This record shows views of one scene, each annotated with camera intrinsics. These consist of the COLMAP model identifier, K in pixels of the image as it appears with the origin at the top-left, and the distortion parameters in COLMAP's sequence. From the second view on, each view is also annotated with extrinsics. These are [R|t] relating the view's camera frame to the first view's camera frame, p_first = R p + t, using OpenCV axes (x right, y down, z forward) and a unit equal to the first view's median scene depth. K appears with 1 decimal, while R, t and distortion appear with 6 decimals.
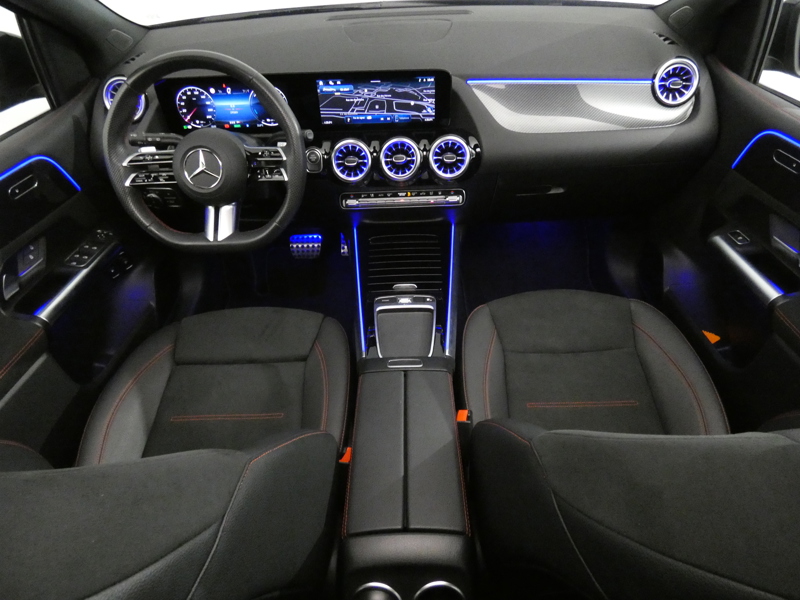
lens RADIAL K [[476.3, 0, 401.1], [0, 476.3, 301.5], [0, 0, 1]] dist [-0.004896, -0.003546]
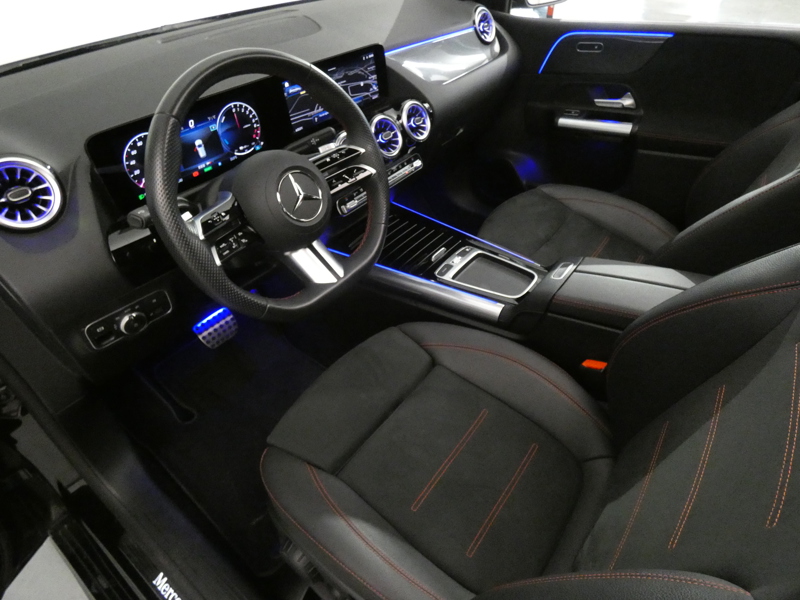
lens RADIAL K [[476.3, 0, 401.2], [0, 476.3, 300.6], [0, 0, 1]] dist [-0.004896, -0.003546]
pose [[0.609461, -0.503576, 0.612347, -0.751491], [0.557438, 0.821400, 0.120683, -0.123327], [-0.563755, 0.267794, 0.781324, 0.308076]]
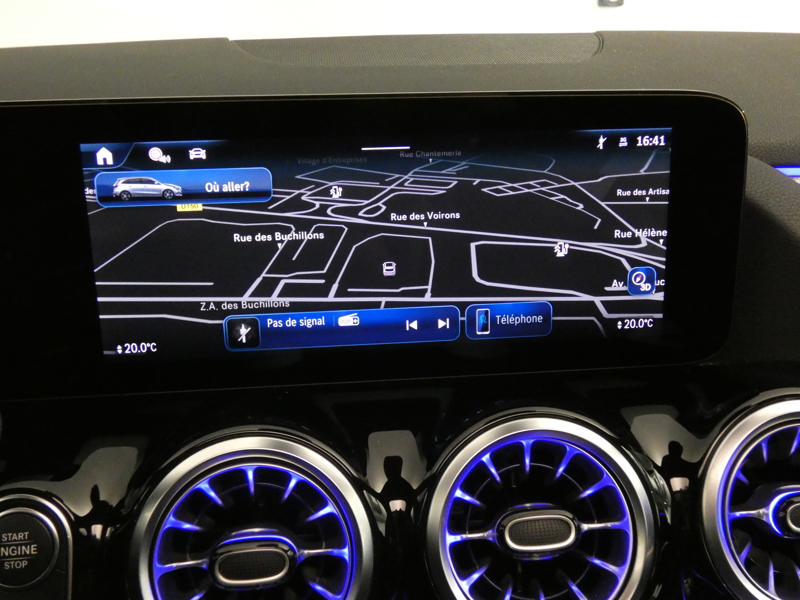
lens RADIAL K [[794.1, 0, 406.4], [0, 794.1, 299.8], [0, 0, 1]] dist [-0.003773, 0.000000]
pose [[0.992754, -0.015494, 0.119158, -0.083947], [0.065226, 0.902323, -0.426097, -0.255338], [-0.100917, 0.430782, 0.896796, 0.708360]]
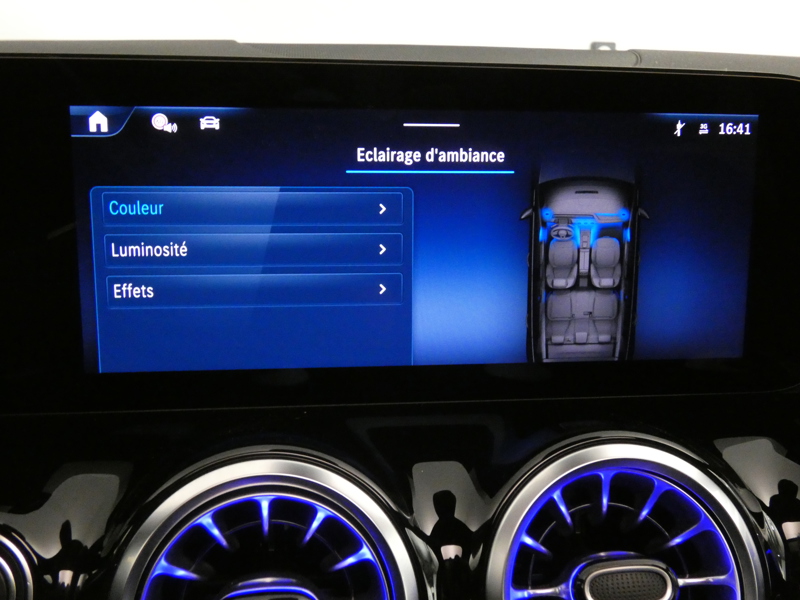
lens RADIAL K [[794.1, 0, 405.8], [0, 794.1, 297.9], [0, 0, 1]] dist [-0.003773, 0.000000]
pose [[0.989394, 0.017492, 0.144200, -0.100451], [0.055983, 0.870112, -0.489663, -0.262871], [-0.134036, 0.492543, 0.859905, 0.766935]]
